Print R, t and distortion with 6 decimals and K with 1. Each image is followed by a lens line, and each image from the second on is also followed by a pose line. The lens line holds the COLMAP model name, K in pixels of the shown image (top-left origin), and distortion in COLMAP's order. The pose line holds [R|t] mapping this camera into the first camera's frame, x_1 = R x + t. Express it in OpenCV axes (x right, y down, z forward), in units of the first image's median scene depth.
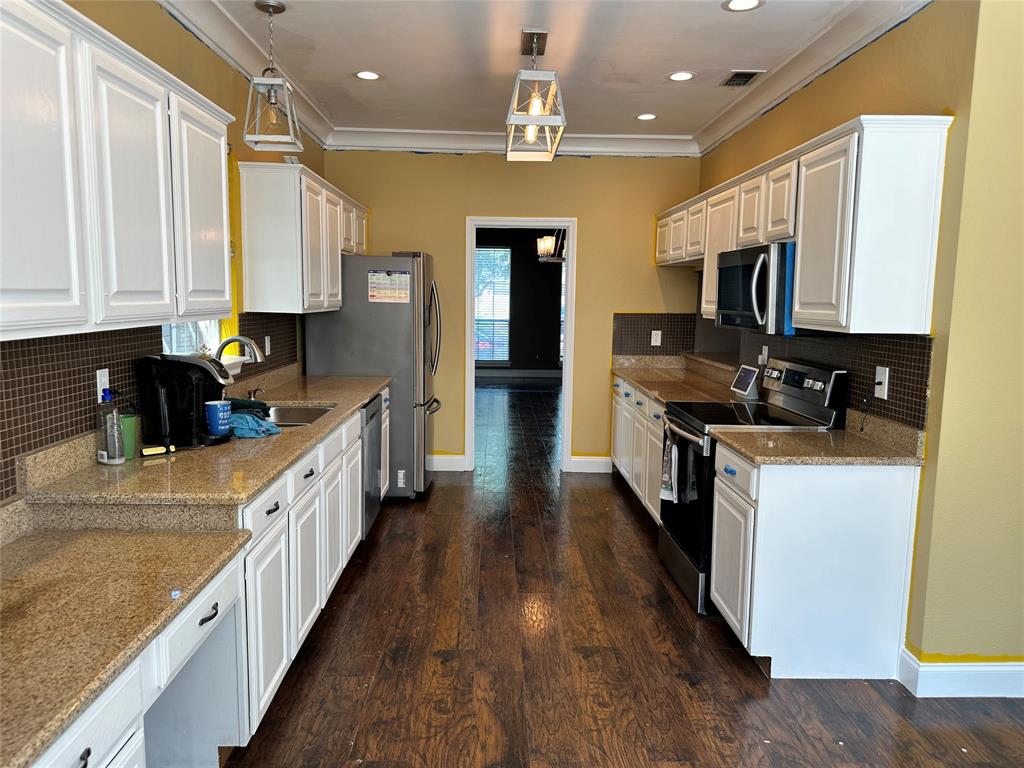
lens RADIAL K [[722.2, 0, 529.1], [0, 722.2, 395.6], [0, 0, 1]] dist [0.072799, -0.086096]
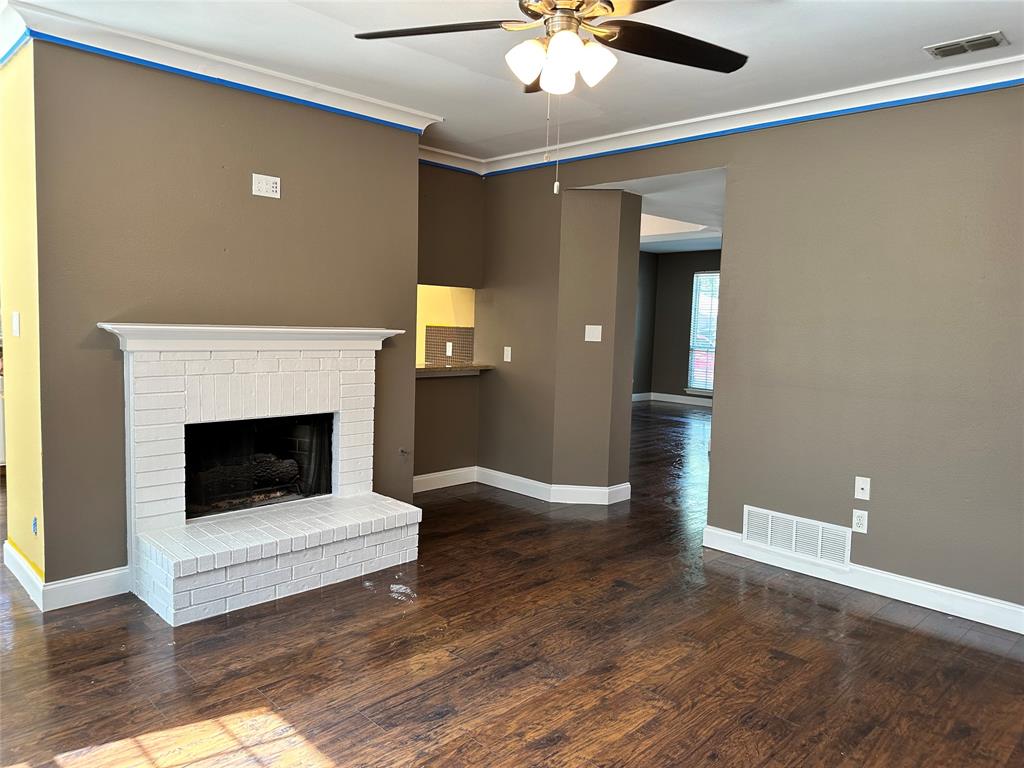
lens RADIAL K [[722.2, 0, 516.5], [0, 722.2, 382.9], [0, 0, 1]] dist [0.072799, -0.086096]
pose [[0.667004, 0.067306, -0.742008, 1.761572], [-0.117117, 0.993002, -0.015206, -0.039001], [0.735792, 0.097044, 0.670219, 0.570313]]
